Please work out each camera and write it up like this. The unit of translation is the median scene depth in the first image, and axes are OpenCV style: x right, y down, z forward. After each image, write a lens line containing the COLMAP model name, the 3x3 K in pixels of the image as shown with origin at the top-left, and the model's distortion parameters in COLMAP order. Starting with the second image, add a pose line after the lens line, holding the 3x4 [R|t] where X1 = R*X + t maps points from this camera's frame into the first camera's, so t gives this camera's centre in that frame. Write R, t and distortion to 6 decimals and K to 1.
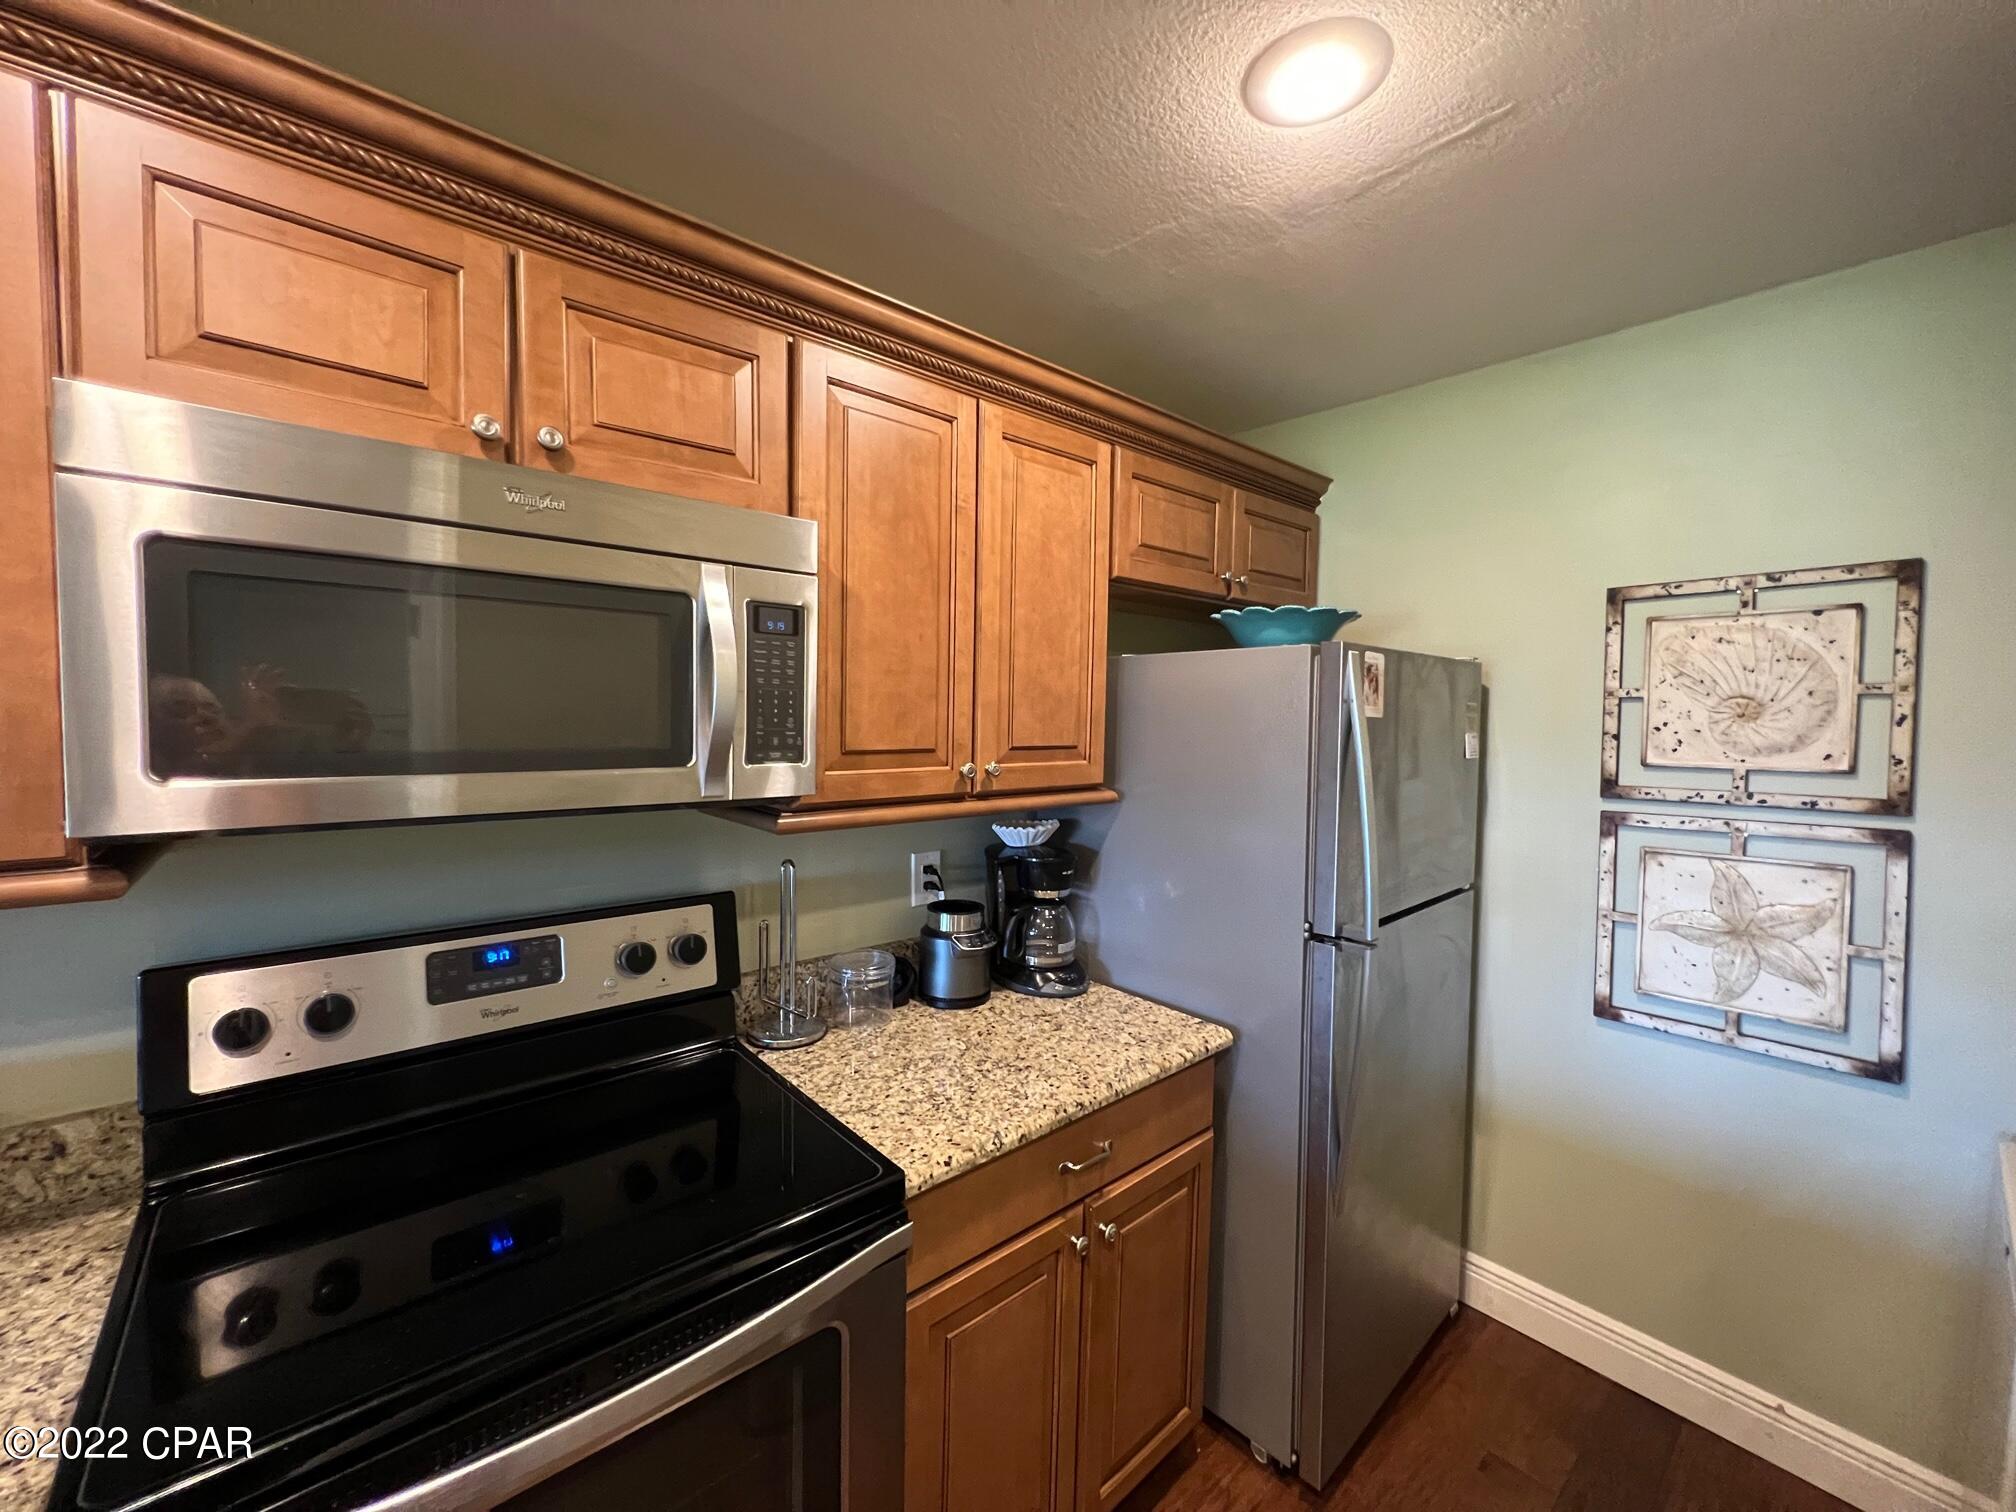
lens RADIAL K [[809.4, 0, 1005.6], [0, 809.4, 747.1], [0, 0, 1]] dist [-0.005344, 0.001918]
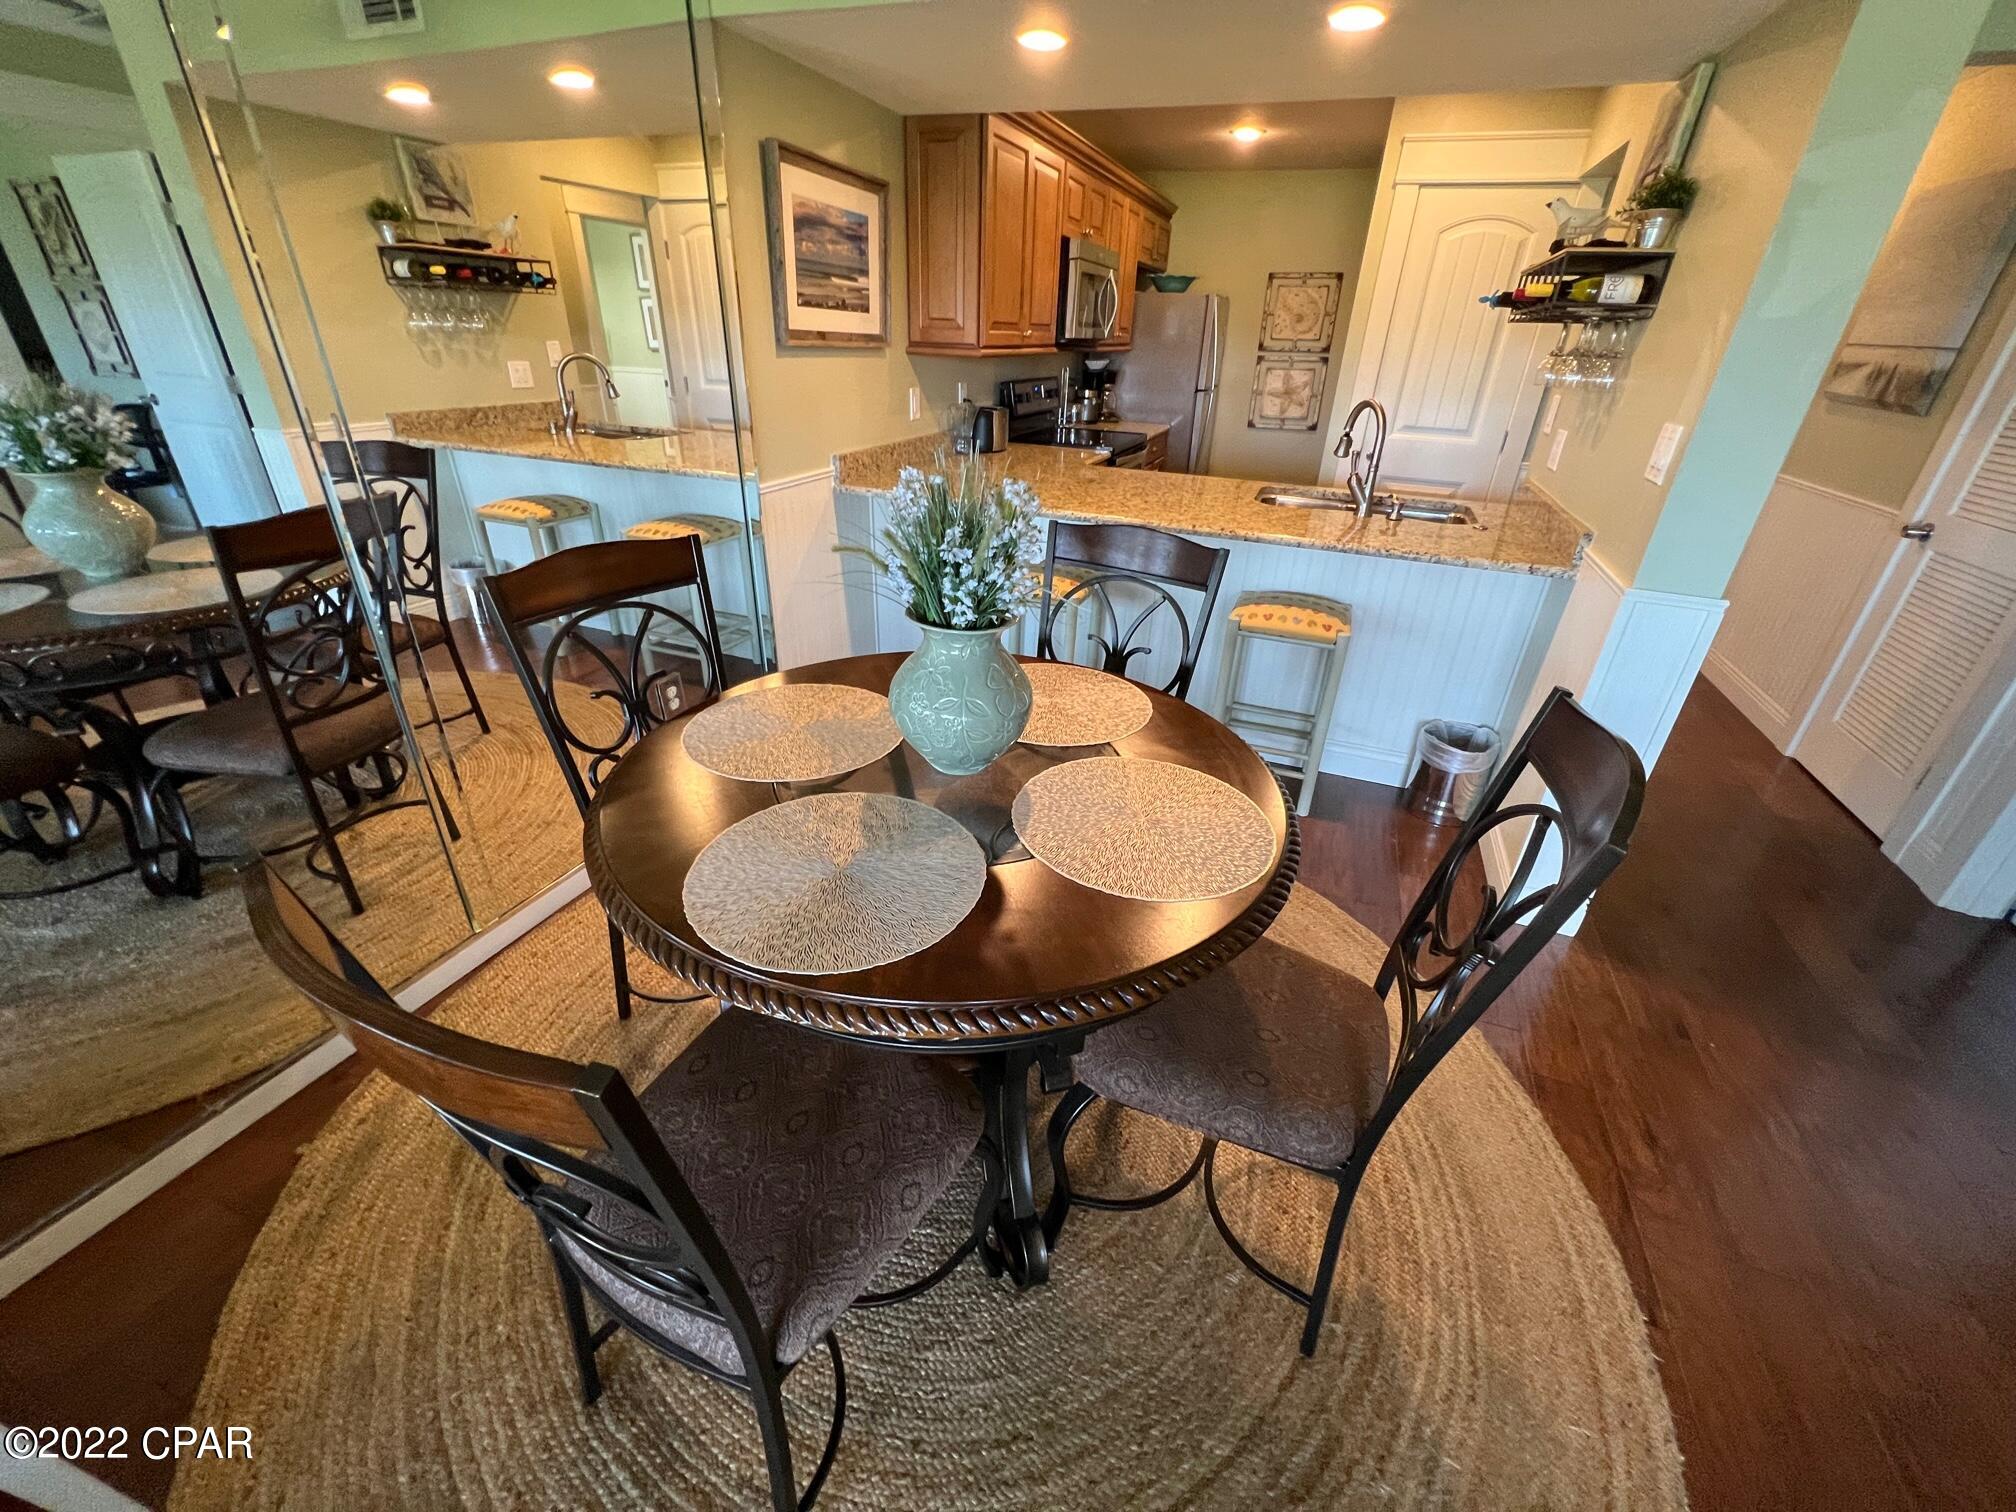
lens RADIAL K [[809.4, 0, 1004.3], [0, 809.4, 748.3], [0, 0, 1]] dist [-0.005344, 0.001918]
pose [[0.891733, -0.197008, 0.407431, -1.839060], [0.002346, 0.902278, 0.431149, 0.109984], [-0.452556, -0.383514, 0.805053, -1.778538]]
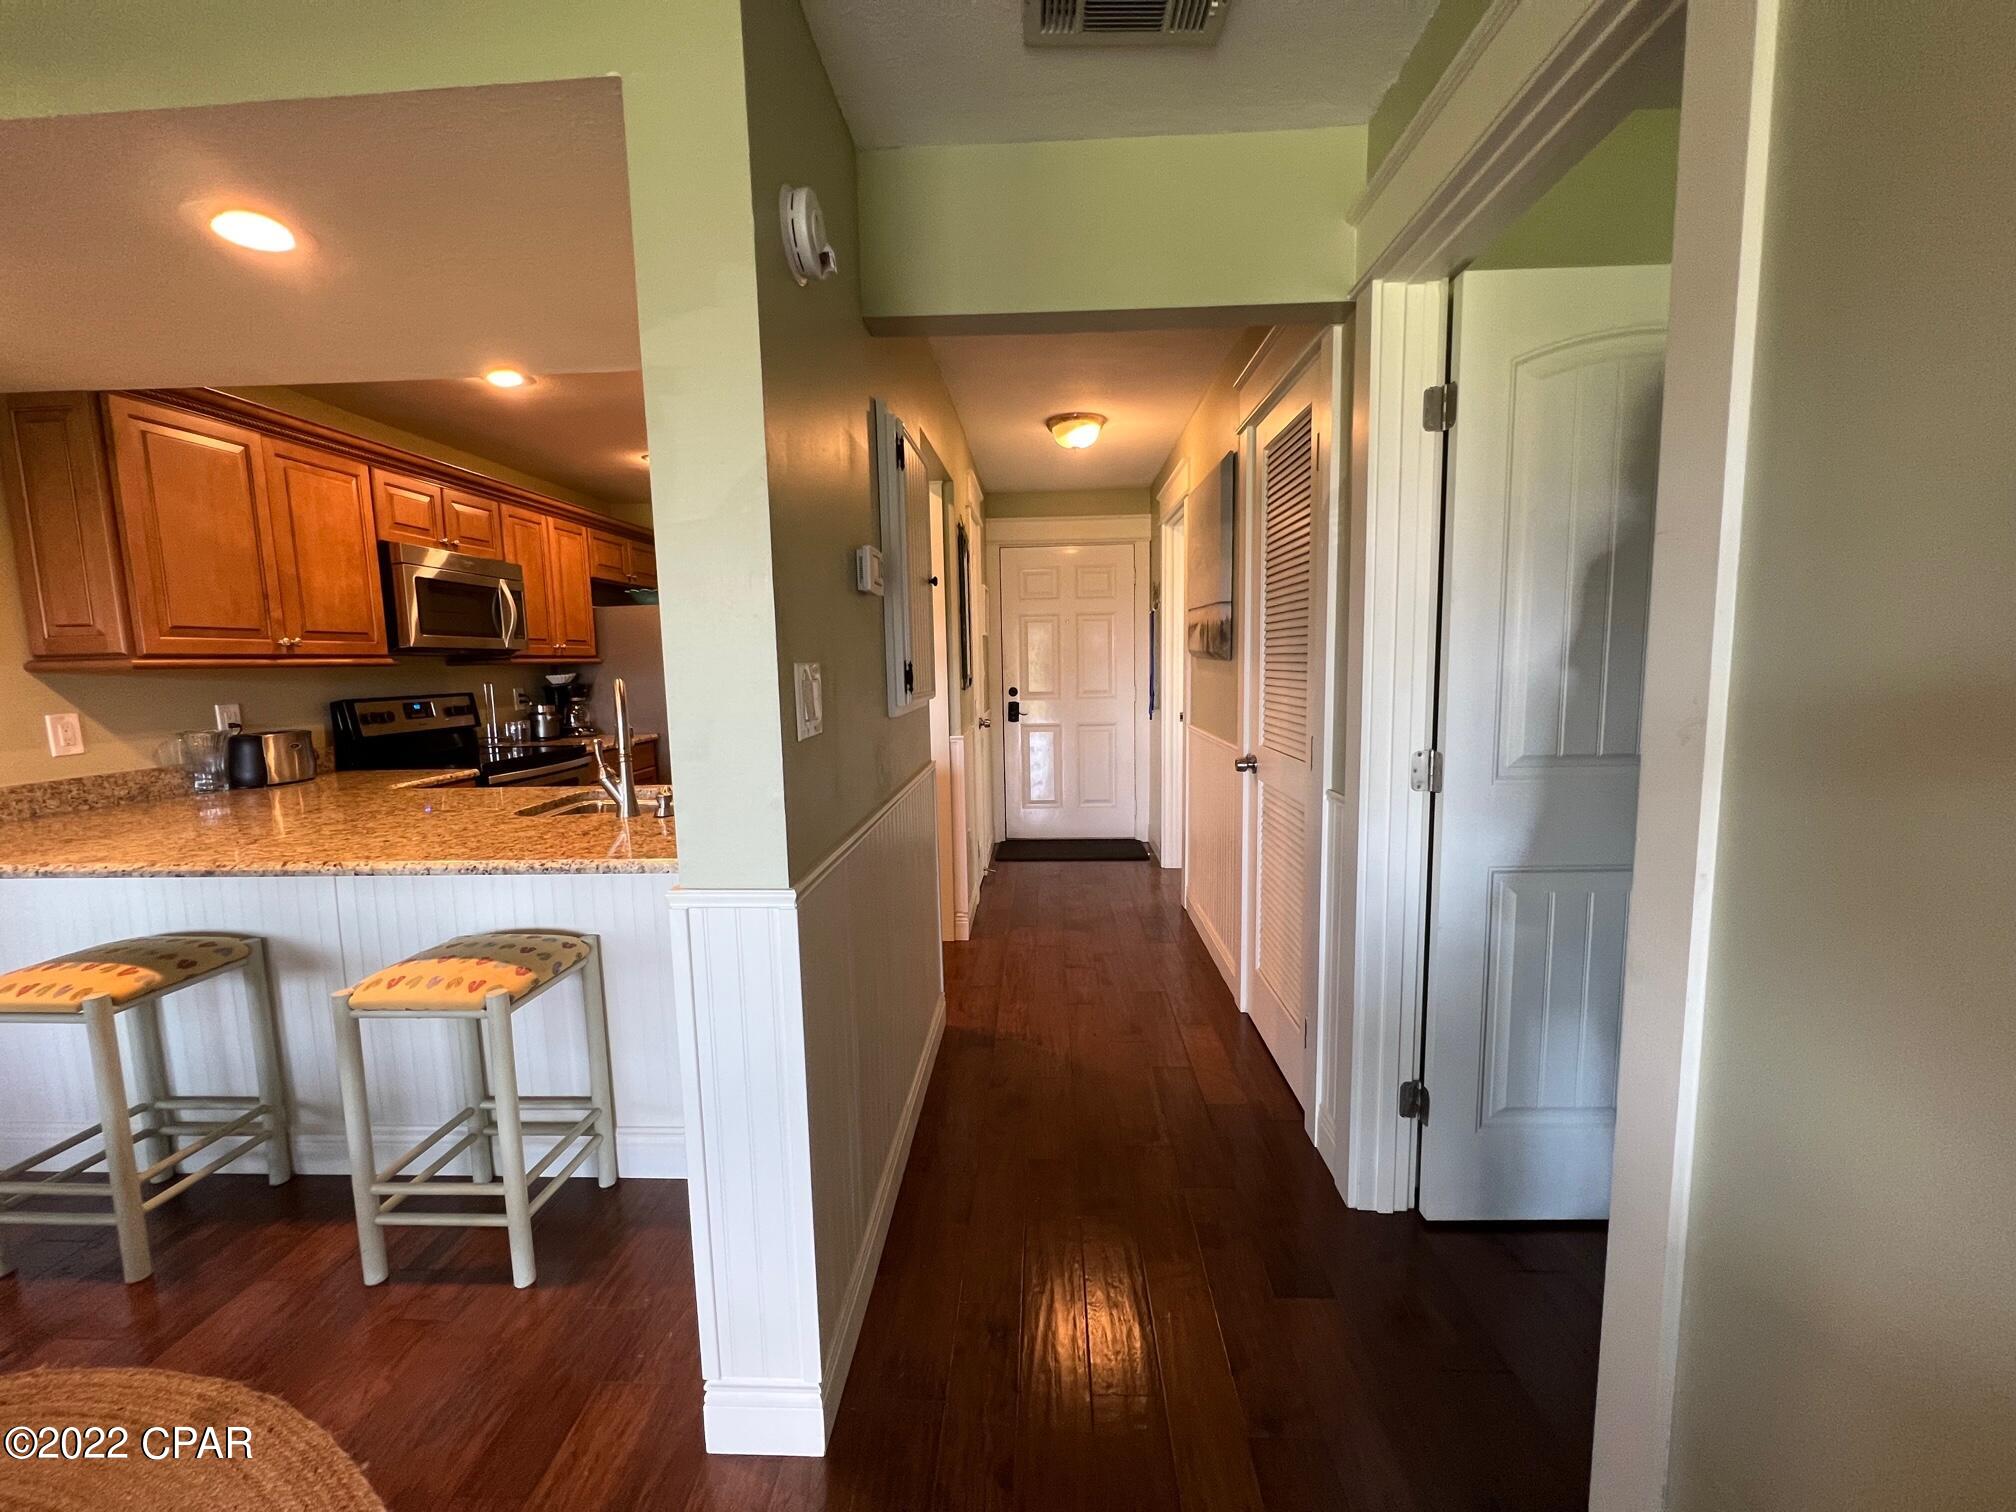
lens RADIAL K [[809.4, 0, 1004.0], [0, 809.4, 750.5], [0, 0, 1]] dist [-0.005344, 0.001918]
pose [[0.698277, -0.114181, 0.706663, -0.900105], [0.069586, 0.993348, 0.091743, 0.215603], [-0.712438, -0.014888, 0.701577, -1.919410]]
